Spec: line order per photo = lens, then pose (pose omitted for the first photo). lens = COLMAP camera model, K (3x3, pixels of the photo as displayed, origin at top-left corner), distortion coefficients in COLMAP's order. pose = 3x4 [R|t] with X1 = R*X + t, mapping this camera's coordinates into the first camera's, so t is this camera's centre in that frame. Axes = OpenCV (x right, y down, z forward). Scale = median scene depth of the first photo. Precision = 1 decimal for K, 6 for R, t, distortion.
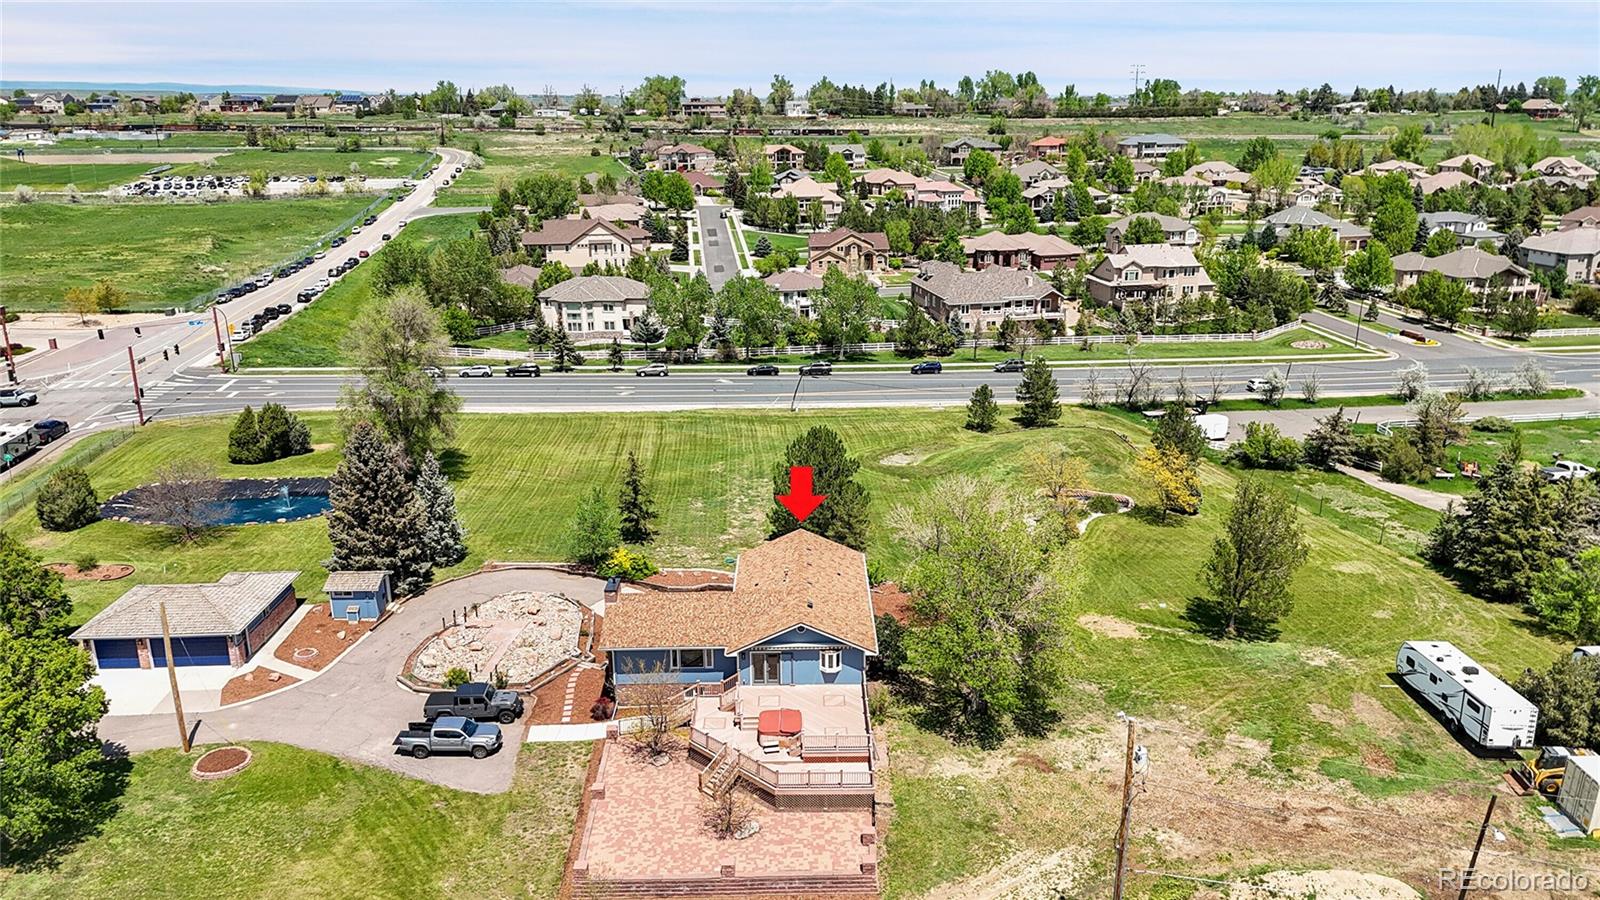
lens RADIAL K [[1188.5, 0, 800.0], [0, 1188.5, 450.0], [0, 0, 1]] dist [0.073908, -0.065065]
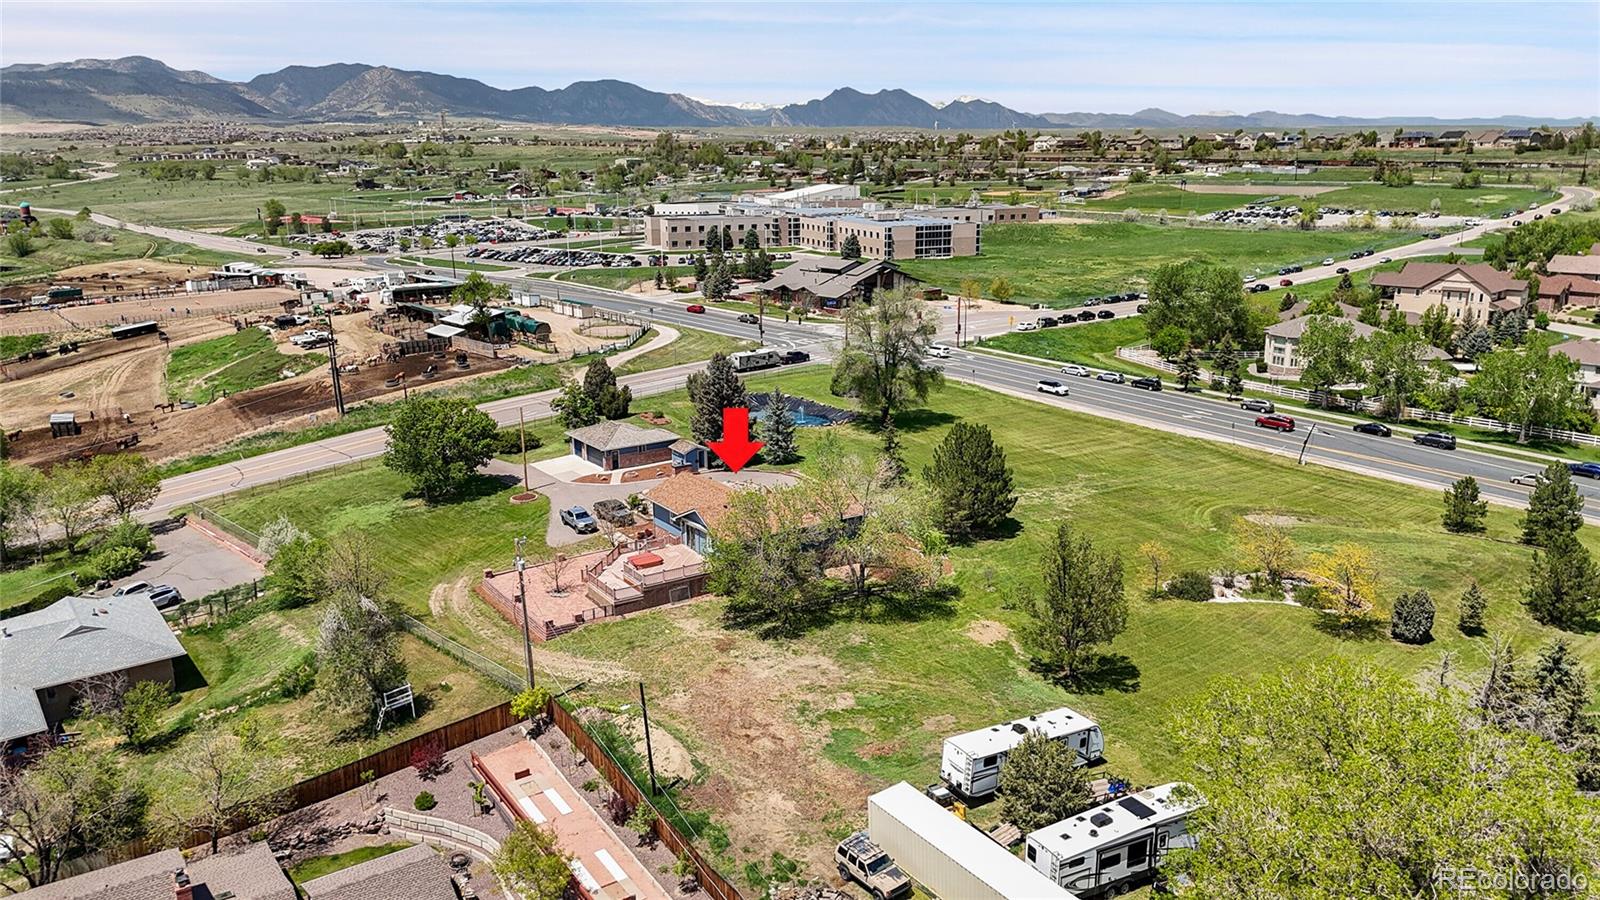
lens RADIAL K [[1188.5, 0, 800.0], [0, 1188.5, 450.0], [0, 0, 1]] dist [0.073908, -0.065065]
pose [[0.544779, 0.213824, -0.810861, 0.371672], [-0.234871, 0.967150, 0.097239, -0.028548], [0.805016, 0.137474, 0.577105, 0.077952]]
